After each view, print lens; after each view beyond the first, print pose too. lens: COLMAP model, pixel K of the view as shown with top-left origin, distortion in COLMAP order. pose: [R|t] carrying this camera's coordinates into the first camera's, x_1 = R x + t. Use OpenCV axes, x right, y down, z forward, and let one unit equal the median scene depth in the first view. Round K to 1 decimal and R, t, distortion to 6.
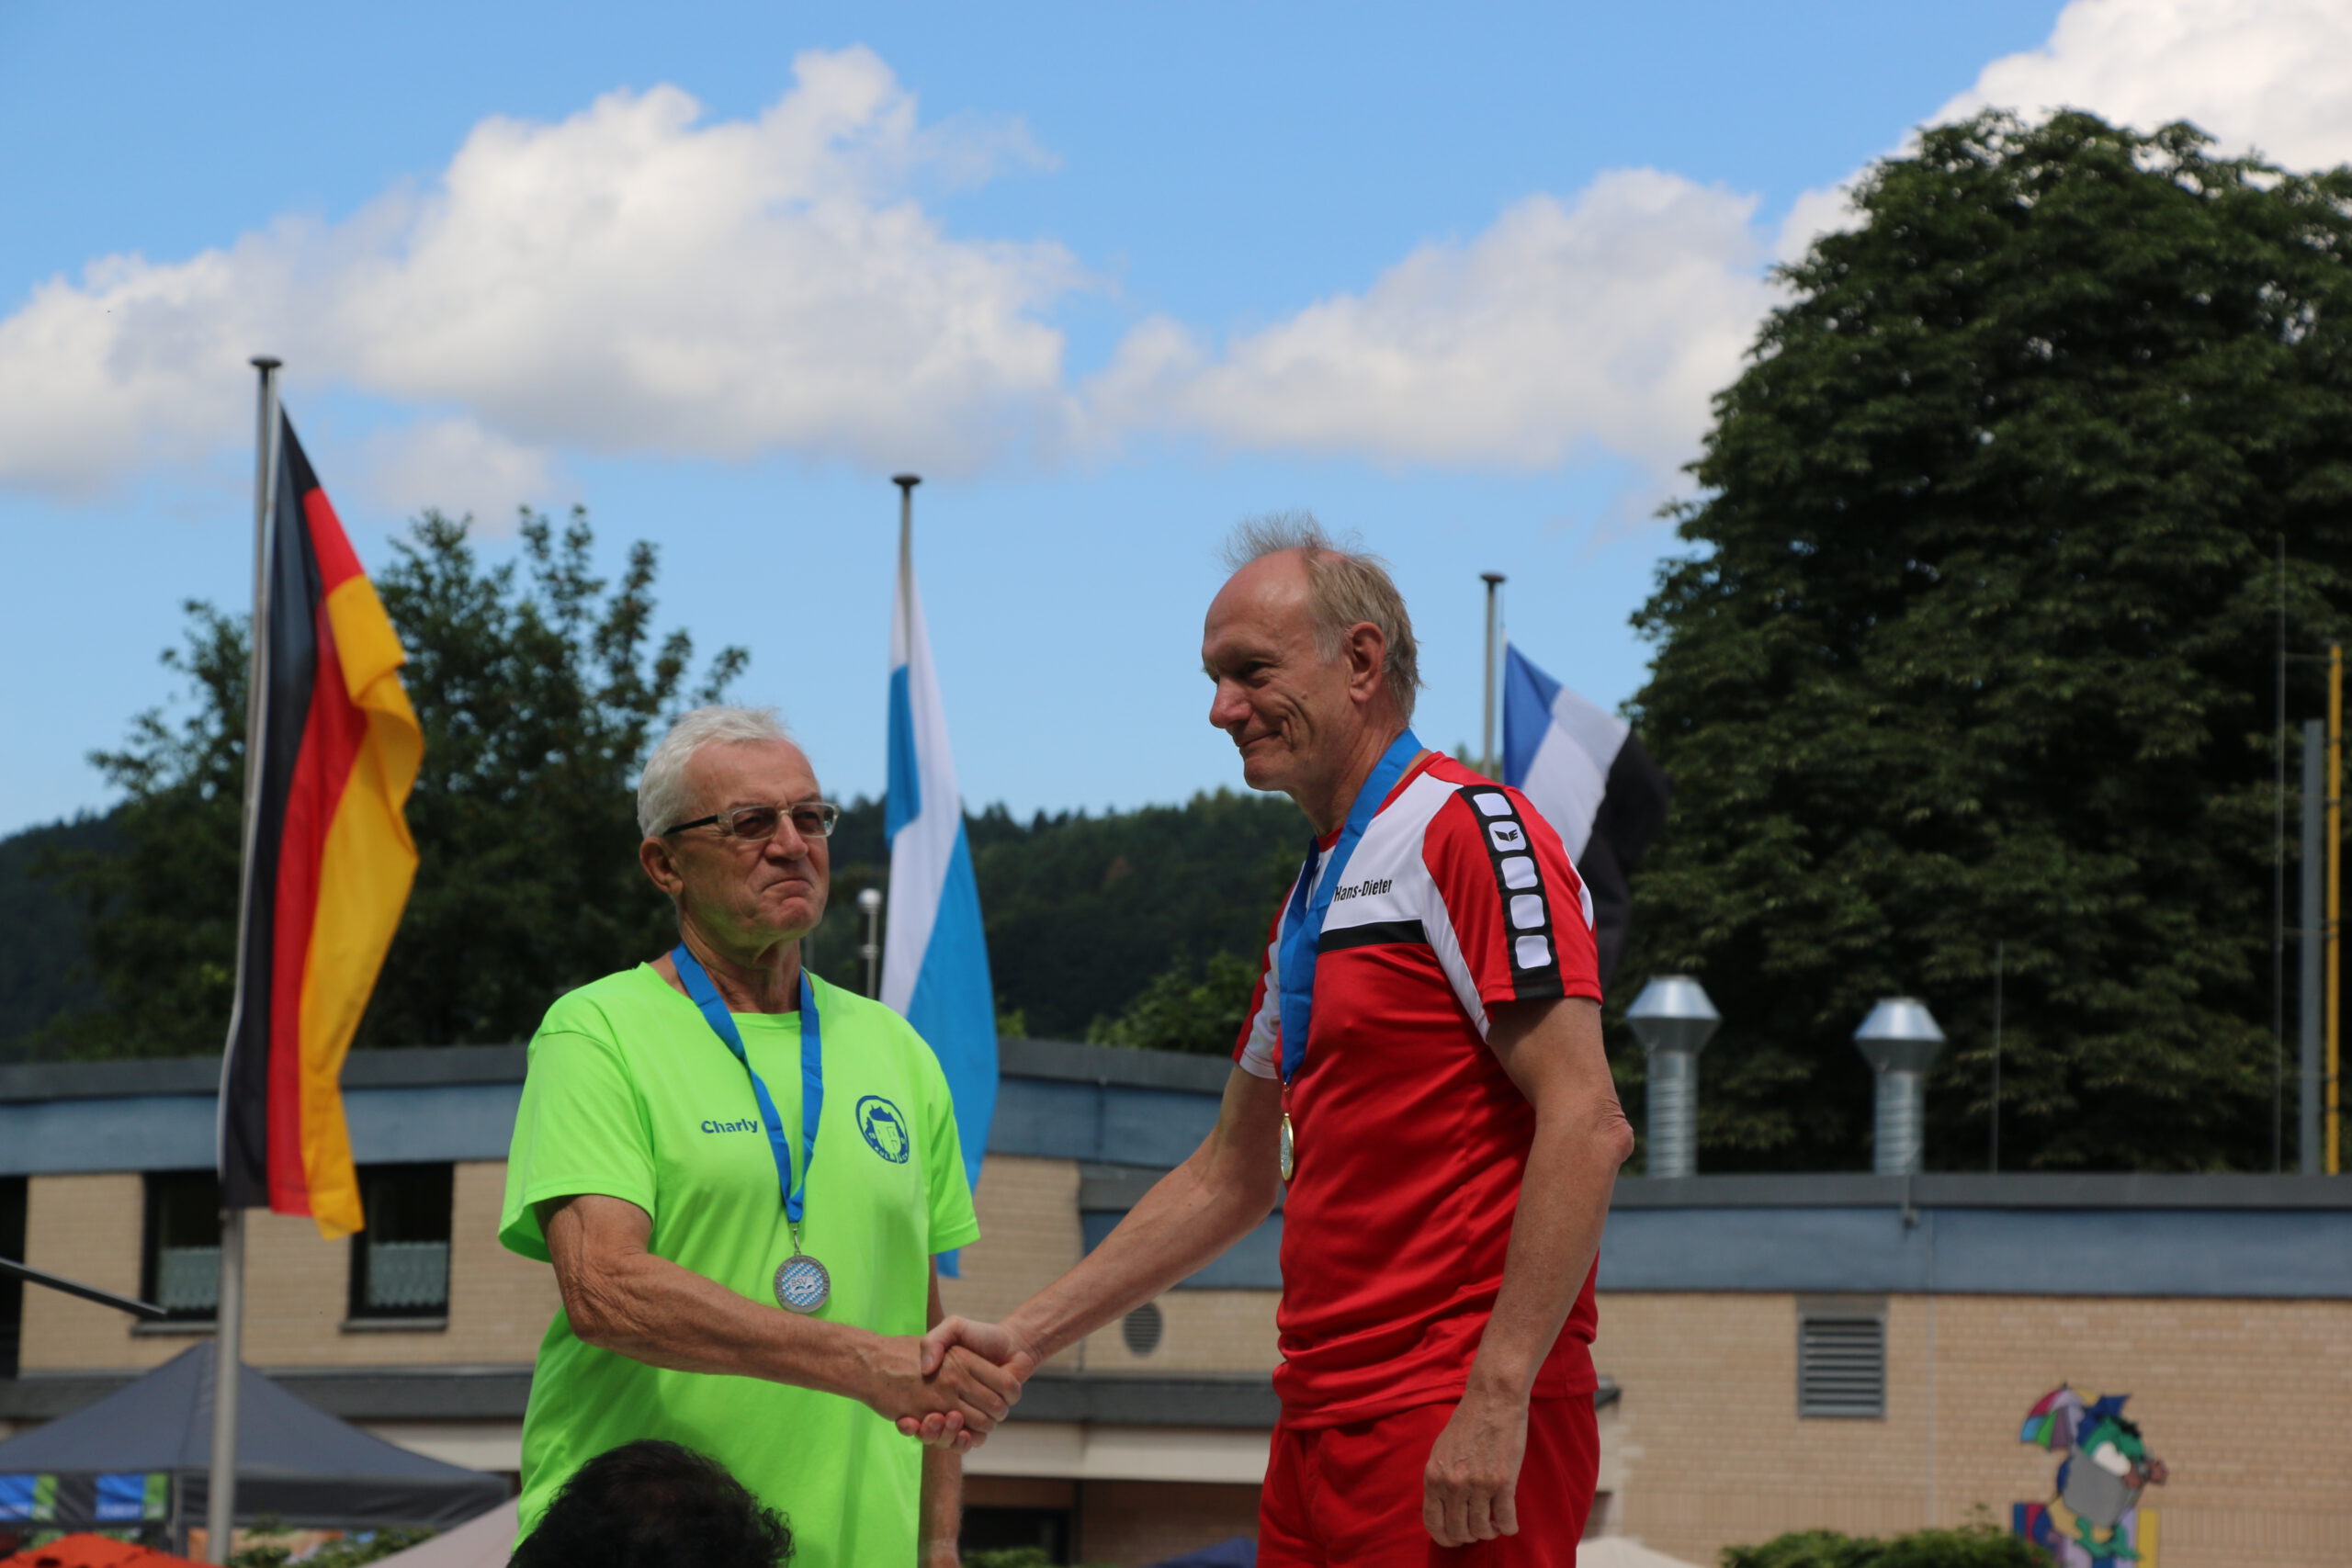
lens RADIAL K [[8273.9, 0, 1216.5], [0, 8273.9, 690.0], [0, 0, 1]] dist [0.931933, 0.000000]
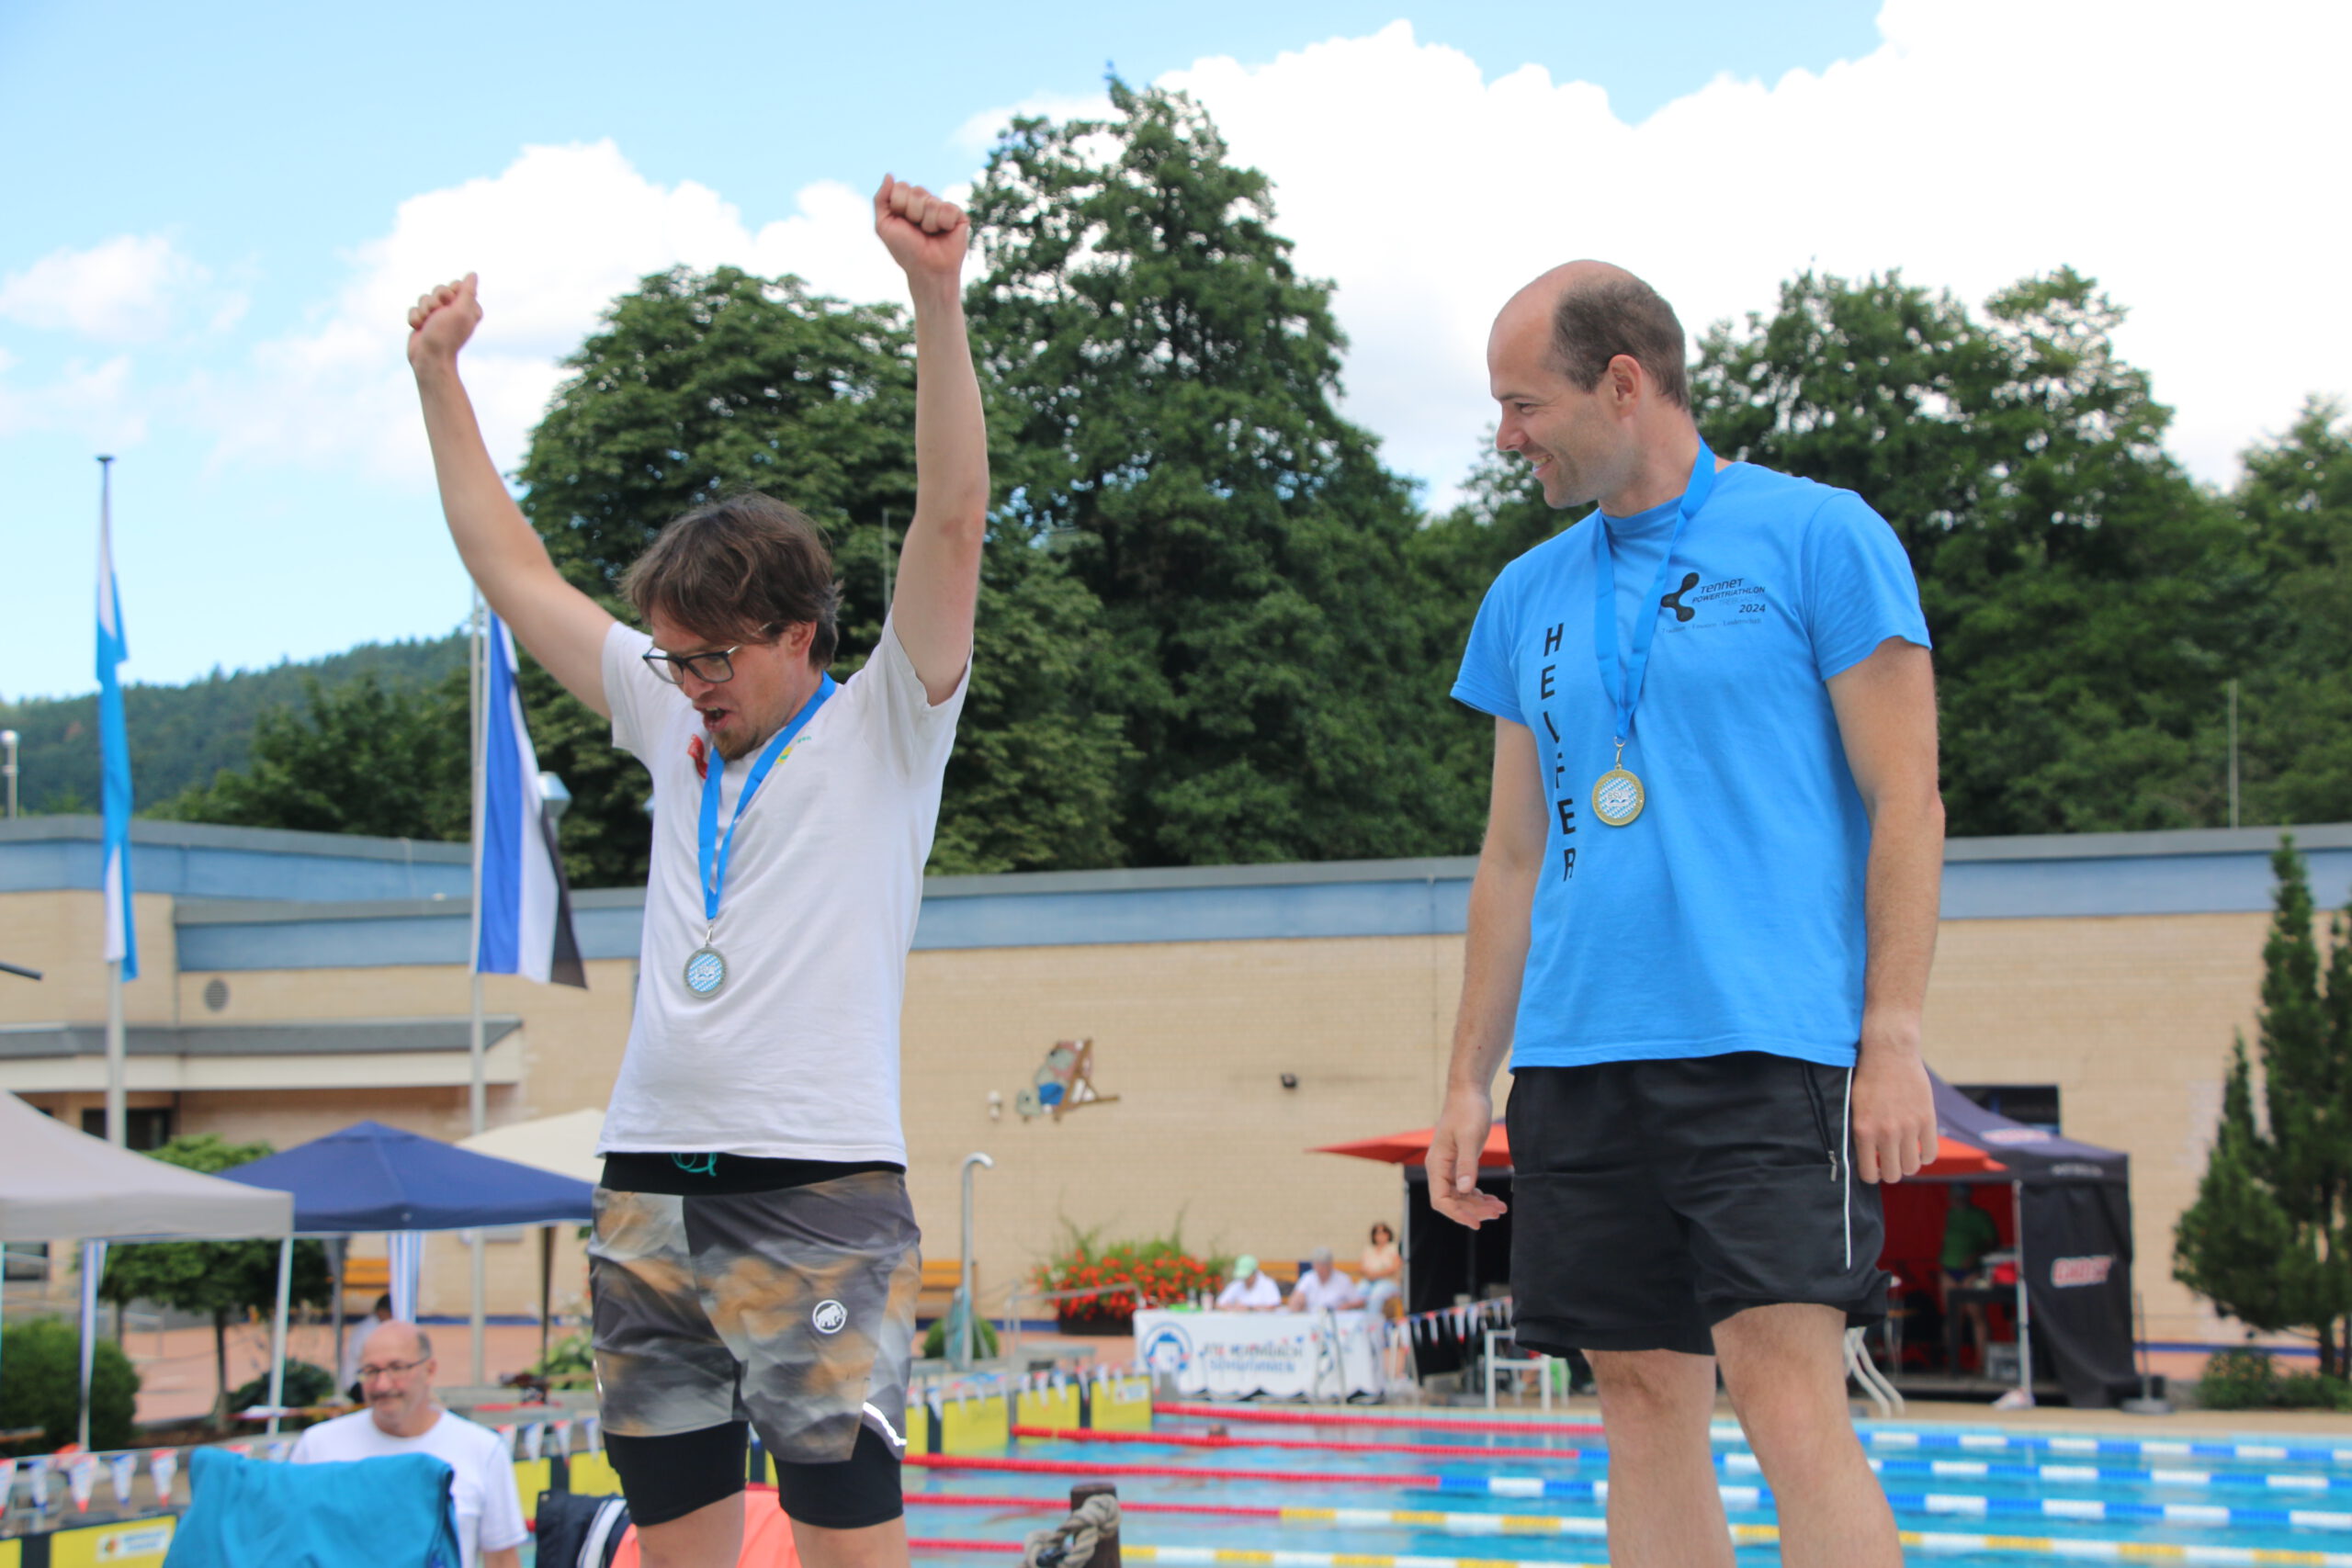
lens RADIAL K [[4456.3, 0, 1110.4], [0, 4456.3, 701.0], [0, 0, 1]] dist [0.091753, 0.000000]
pose [[0.972089, -0.013061, 0.234251, -0.038664], [0.009889, 0.999843, 0.014708, 0.007403], [-0.234406, -0.011981, 0.972065, 0.101274]]
